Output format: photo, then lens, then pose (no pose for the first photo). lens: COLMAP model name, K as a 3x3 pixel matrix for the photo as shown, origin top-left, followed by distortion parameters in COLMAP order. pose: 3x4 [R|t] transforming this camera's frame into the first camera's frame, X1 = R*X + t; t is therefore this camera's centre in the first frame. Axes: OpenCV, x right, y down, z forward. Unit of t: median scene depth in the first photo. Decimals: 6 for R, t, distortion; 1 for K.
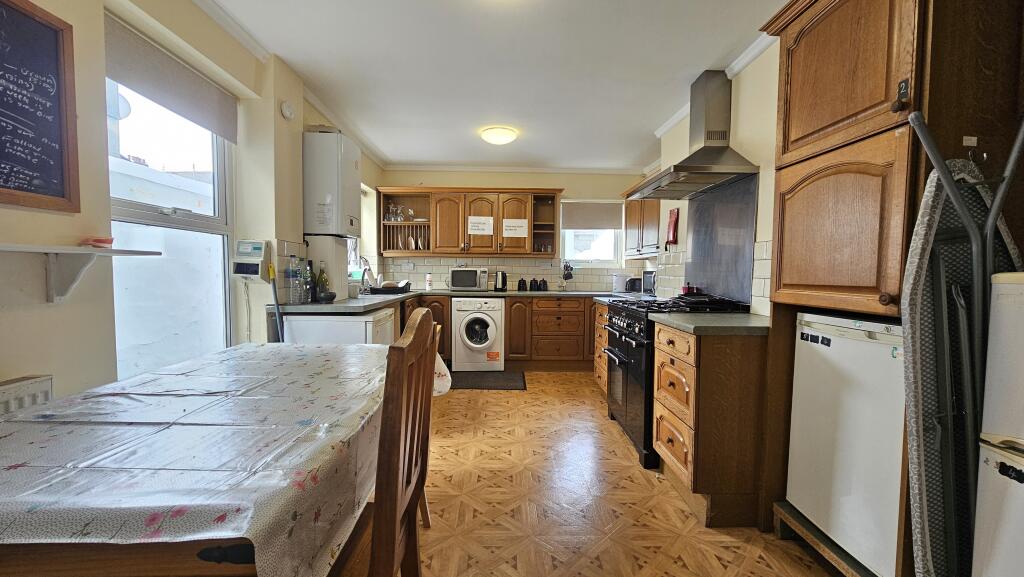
lens RADIAL K [[419.2, 0, 511.0], [0, 419.2, 293.3], [0, 0, 1]] dist [-0.001546, -0.000083]
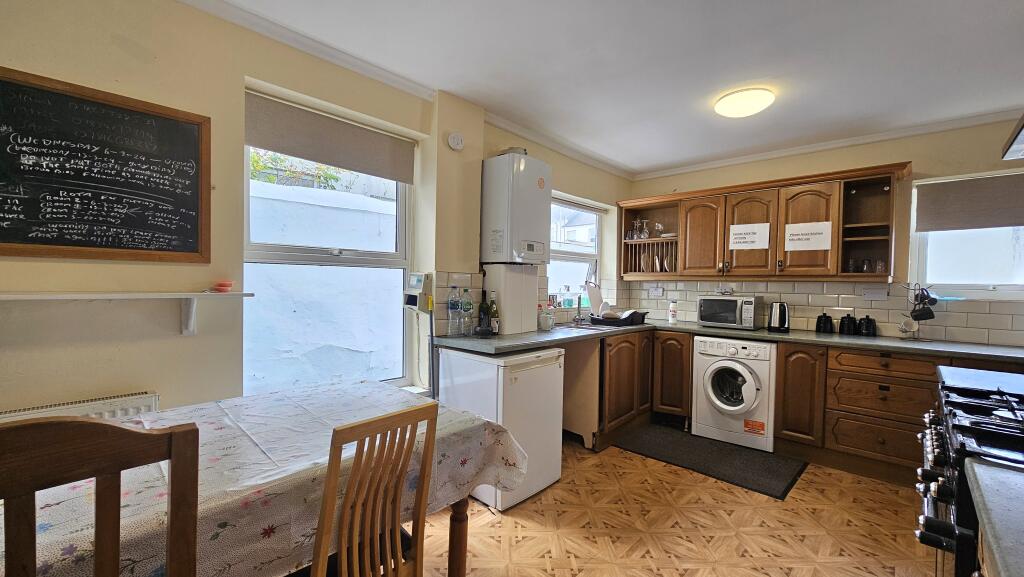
lens RADIAL K [[419.2, 0, 511.0], [0, 419.2, 293.3], [0, 0, 1]] dist [-0.001546, -0.000083]
pose [[0.706958, 0.020832, -0.706948, 0.154711], [-0.045797, 0.998817, -0.016365, -0.037593], [0.705771, 0.043945, 0.707076, 0.230293]]
